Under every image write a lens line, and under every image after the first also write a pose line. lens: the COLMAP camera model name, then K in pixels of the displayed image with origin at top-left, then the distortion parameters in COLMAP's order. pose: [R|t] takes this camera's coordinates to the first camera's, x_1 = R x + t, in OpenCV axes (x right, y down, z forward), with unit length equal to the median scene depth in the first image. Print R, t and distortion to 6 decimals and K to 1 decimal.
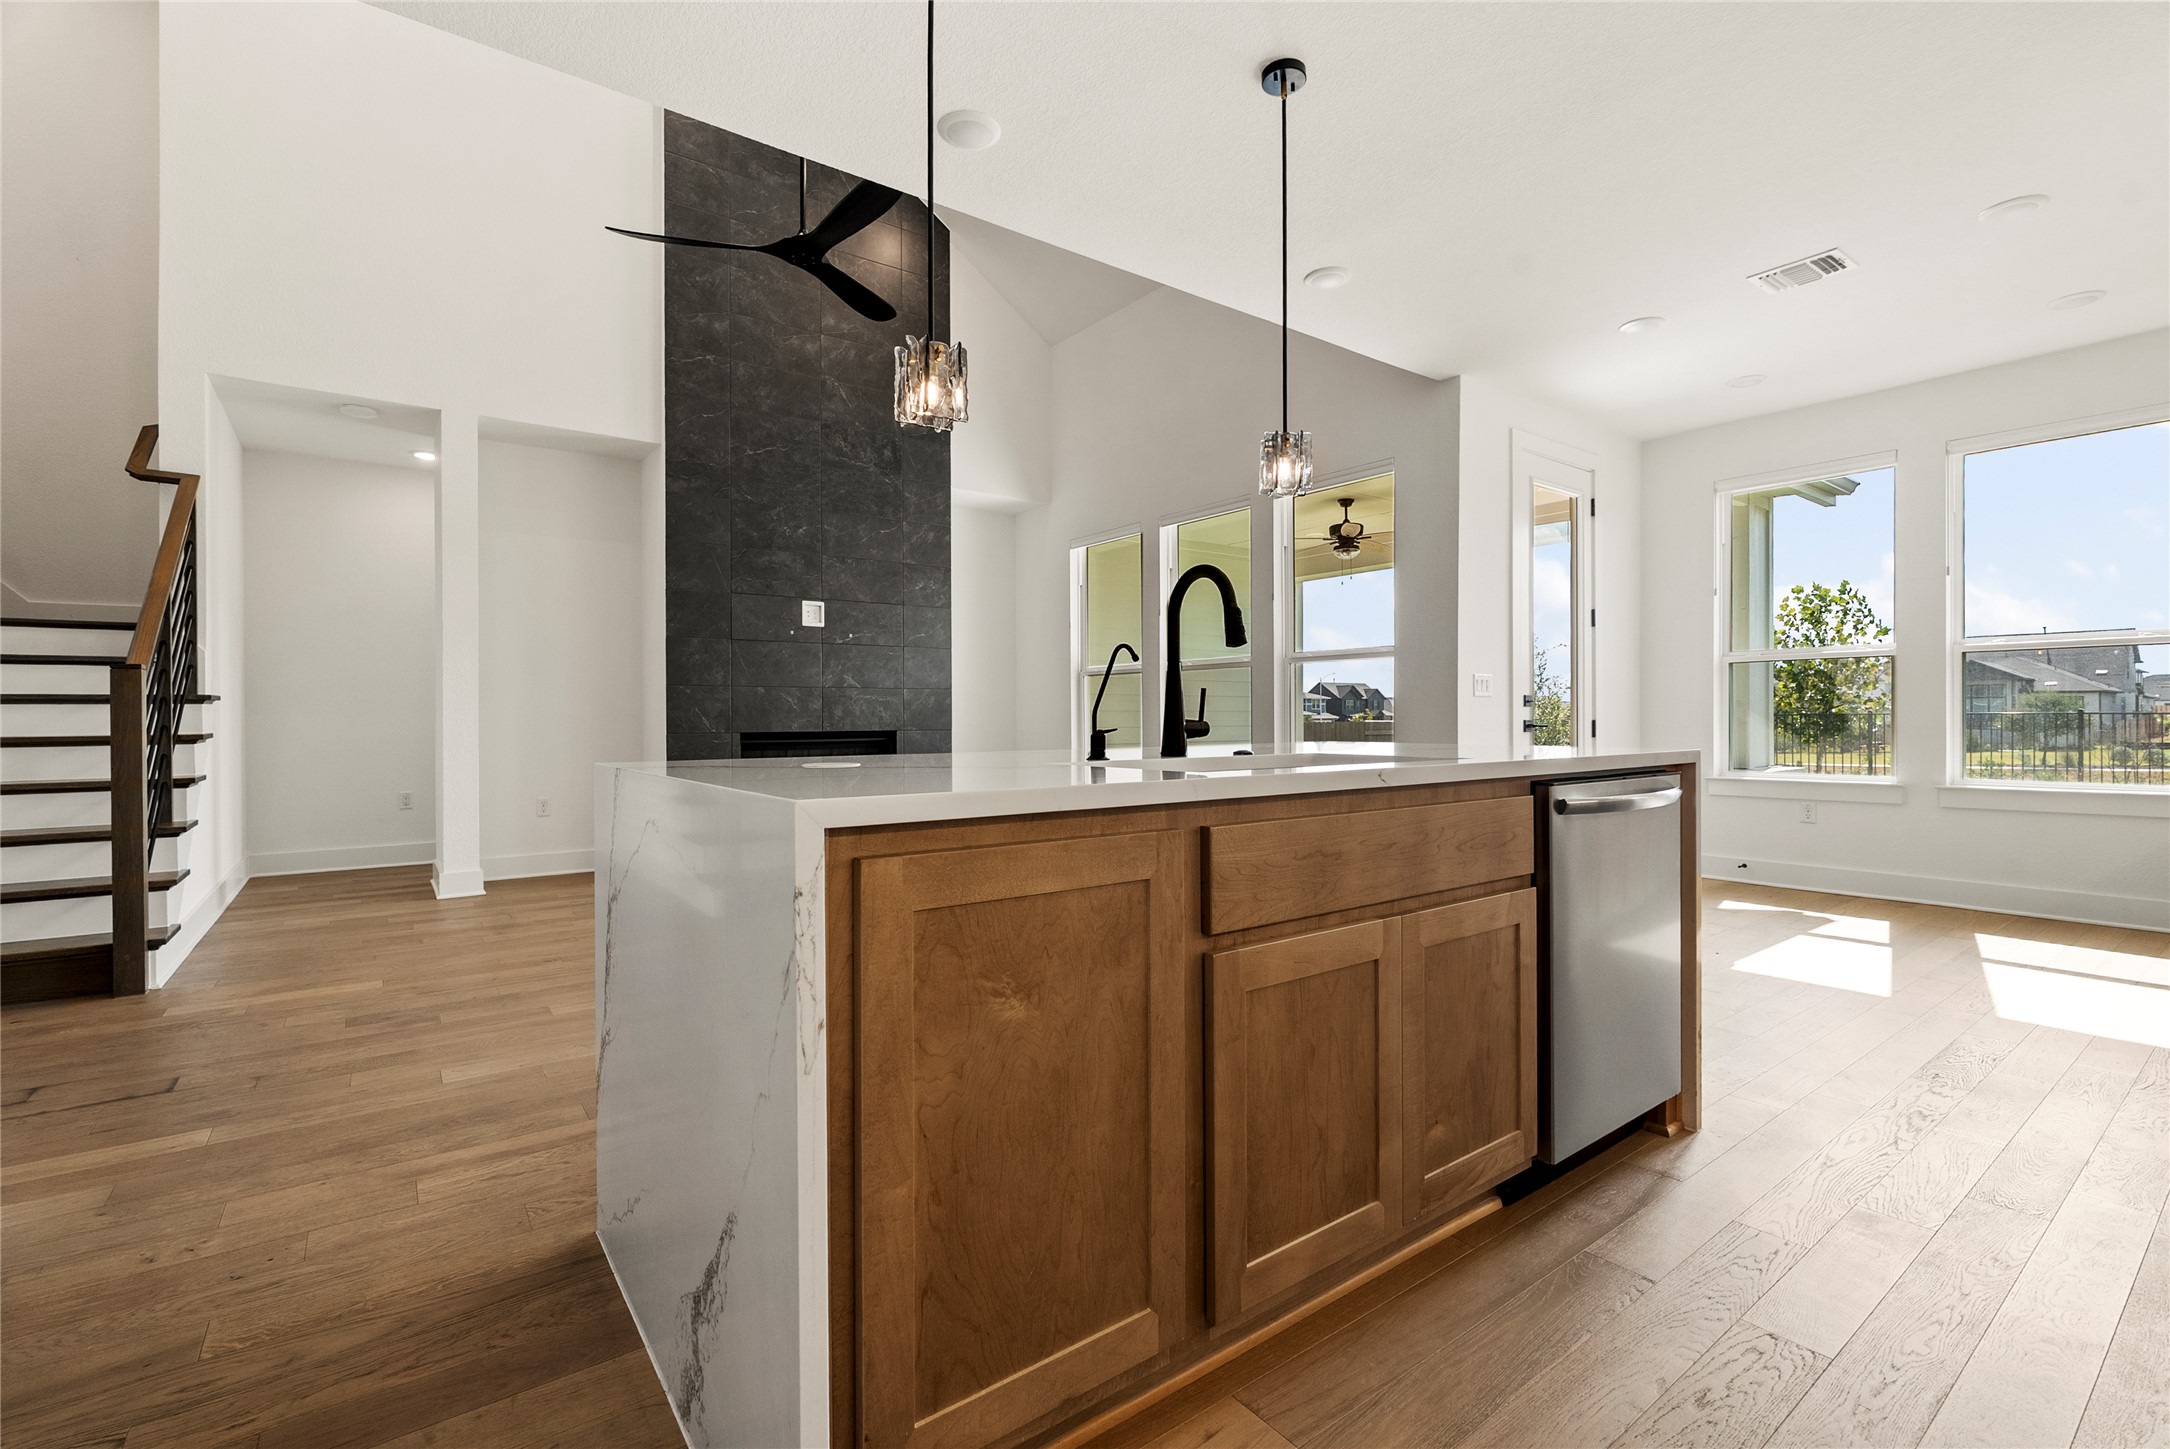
lens RADIAL K [[966.1, 0, 1088.1], [0, 966.1, 714.5], [0, 0, 1]] dist [-0.008191, 0.000981]
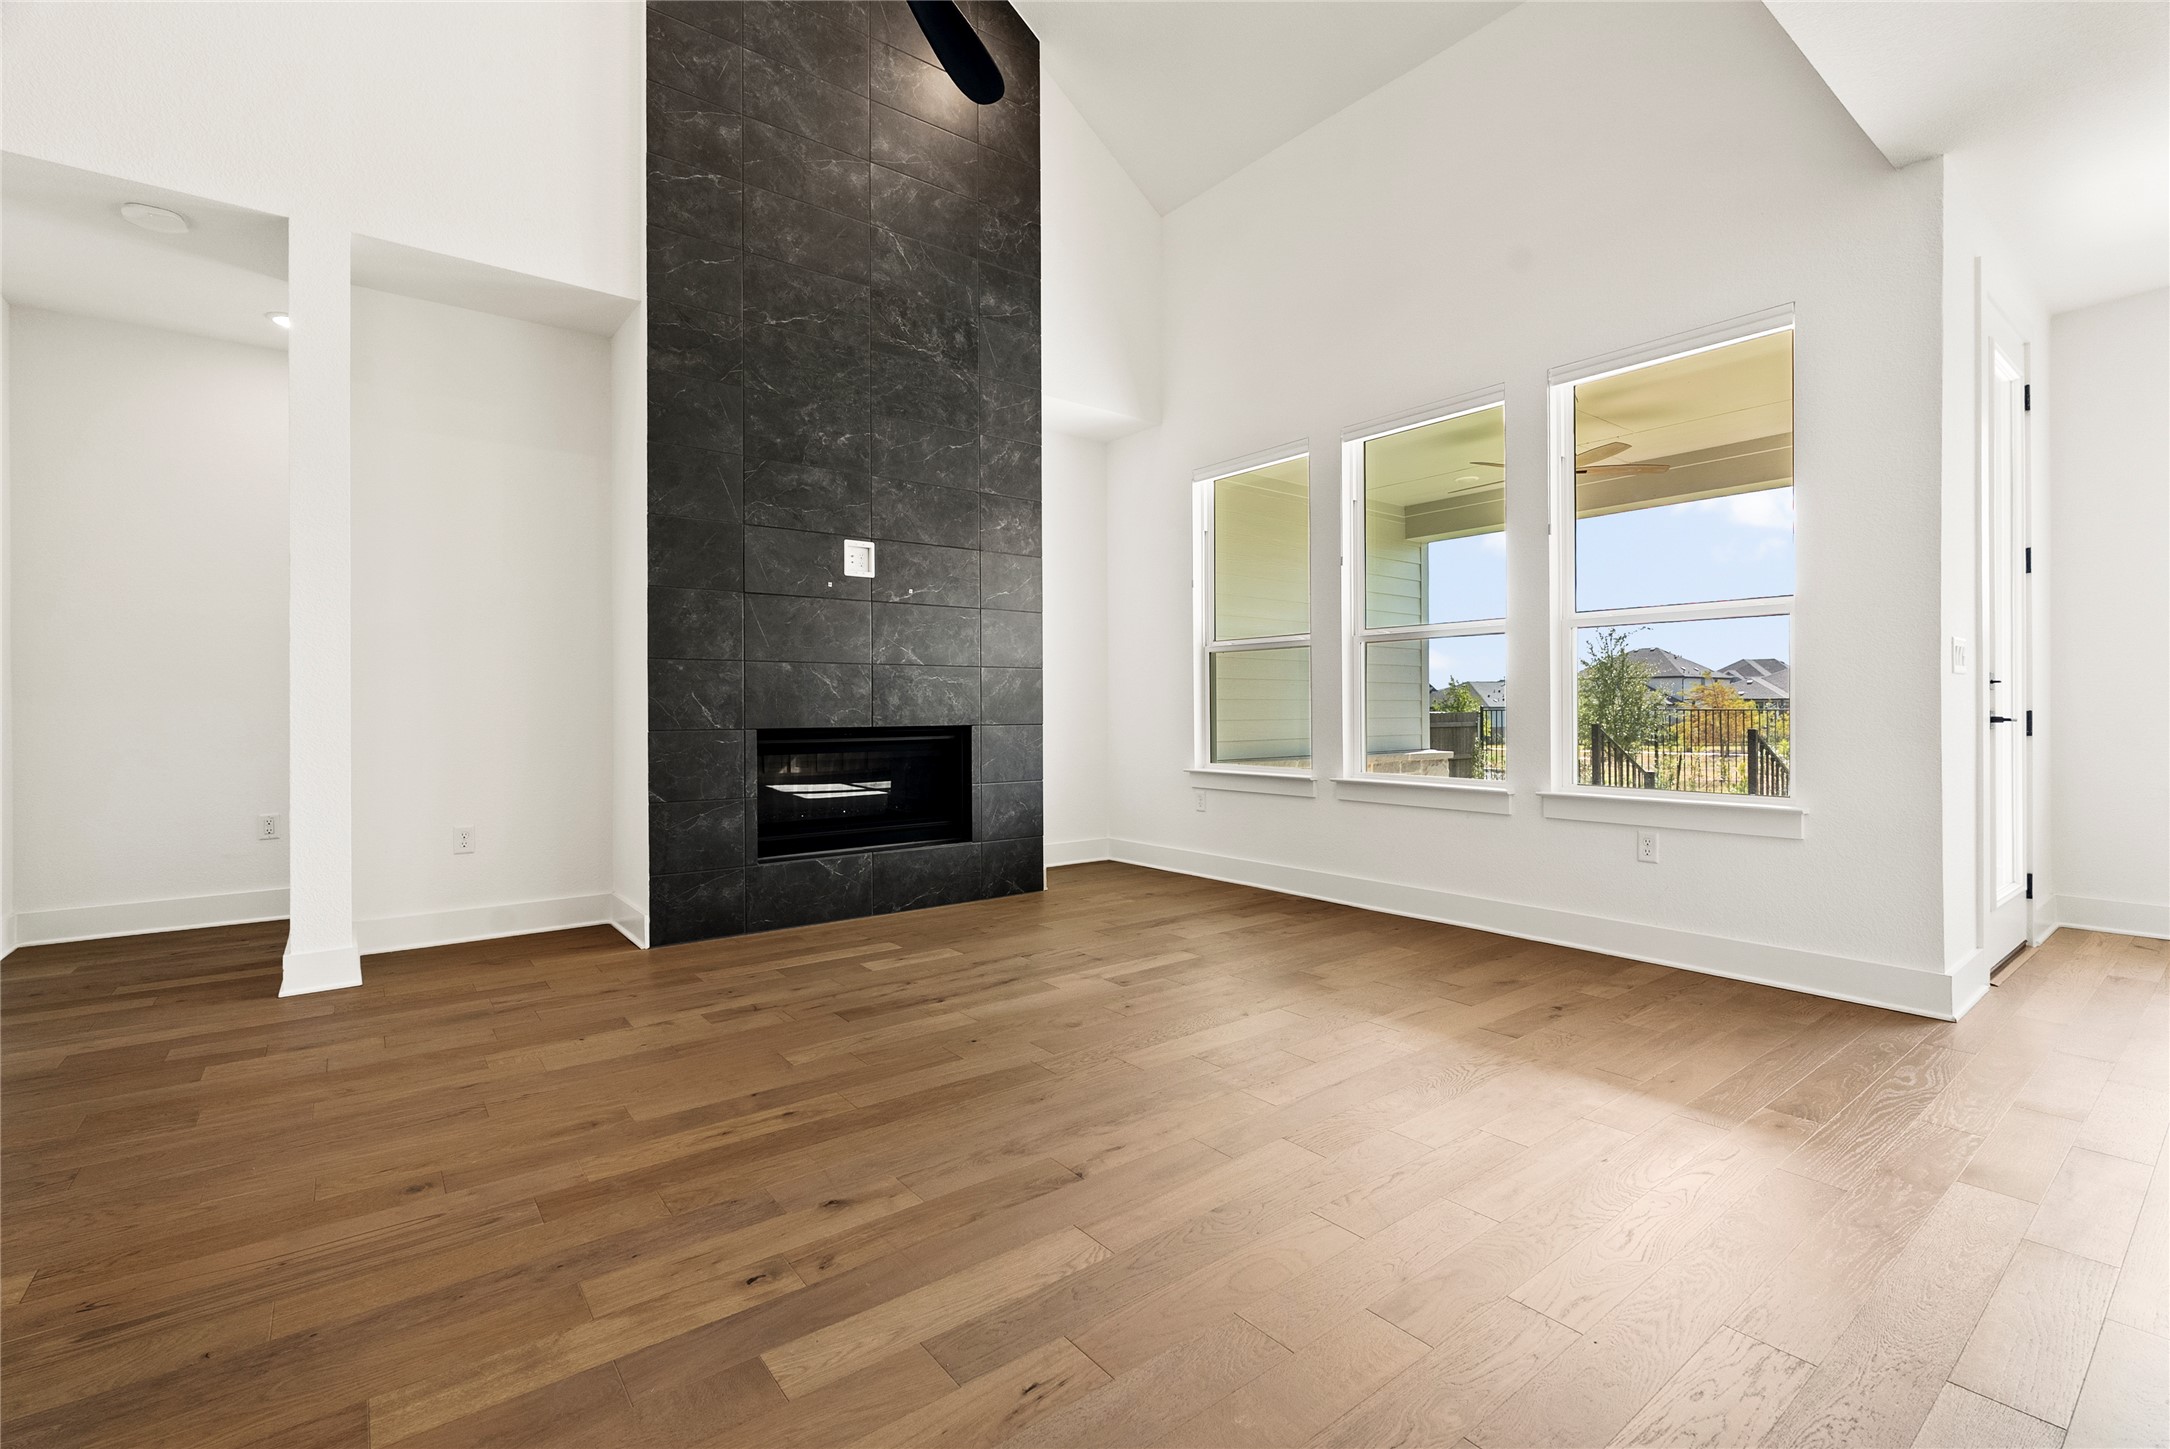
lens RADIAL K [[966.1, 0, 1091.4], [0, 966.1, 703.3], [0, 0, 1]] dist [-0.008191, 0.000981]
pose [[0.999776, 0.000661, 0.021131, -0.133480], [-0.000638, 0.999999, -0.001100, 0.001111], [-0.021132, 0.001086, 0.999776, 0.301294]]
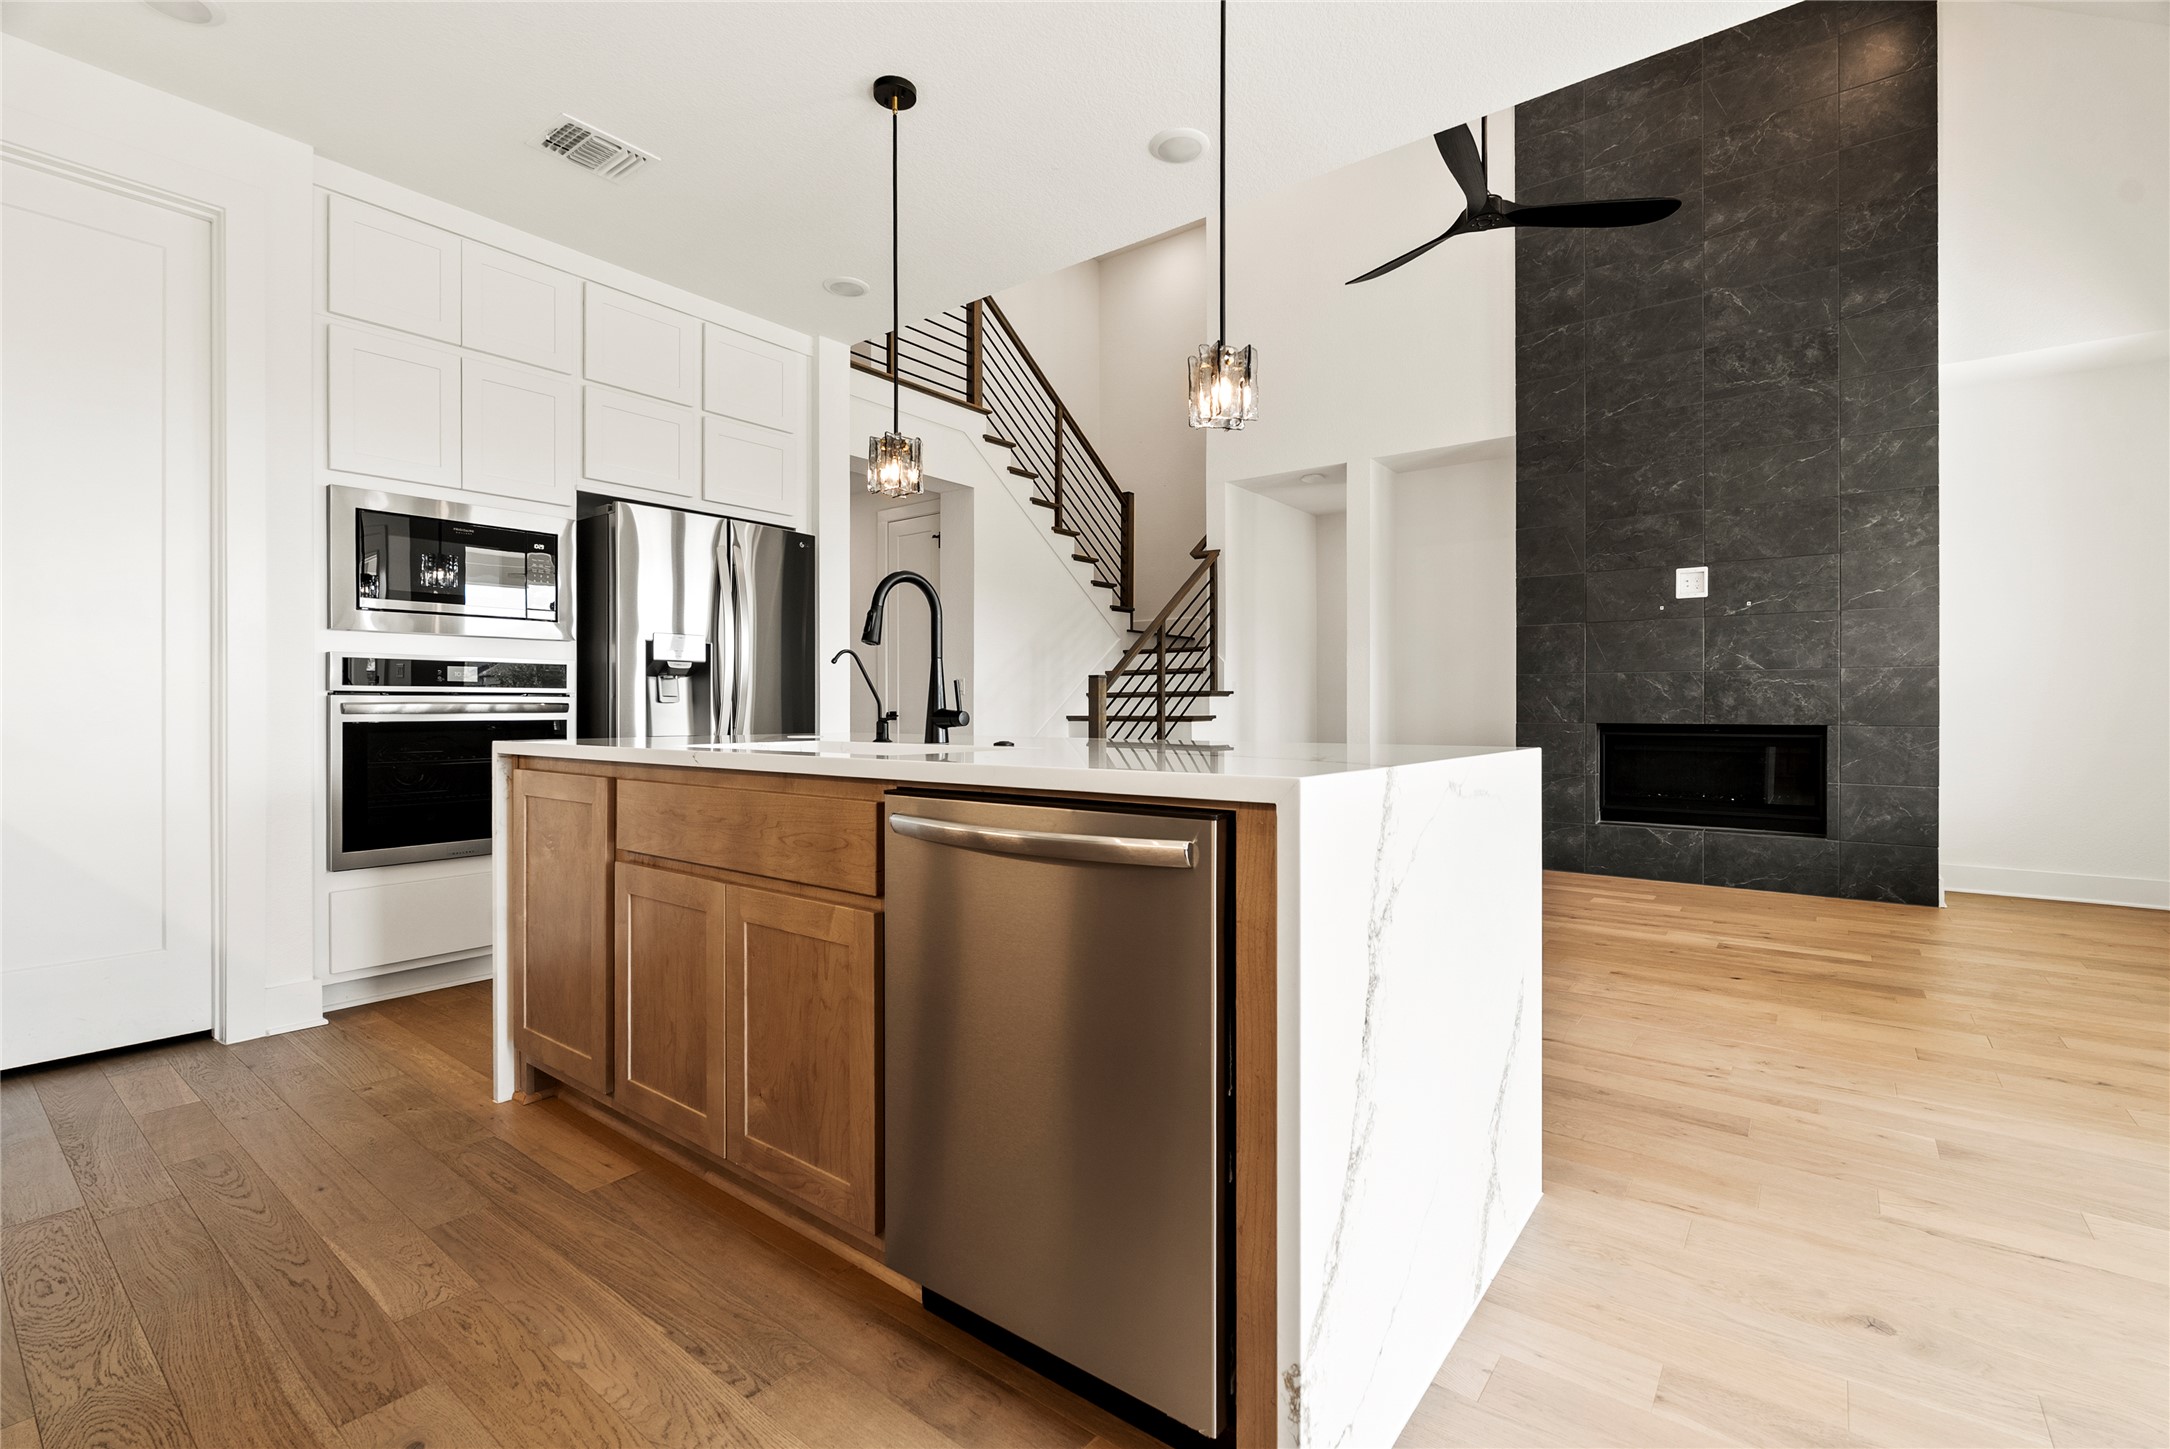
lens RADIAL K [[966.1, 0, 1090.2], [0, 966.1, 709.1], [0, 0, 1]] dist [-0.008191, 0.000981]
pose [[0.261803, 0.005452, -0.965106, 0.388587], [0.000703, 0.999983, 0.005840, -0.000410], [0.965121, -0.002208, 0.261795, 0.285062]]
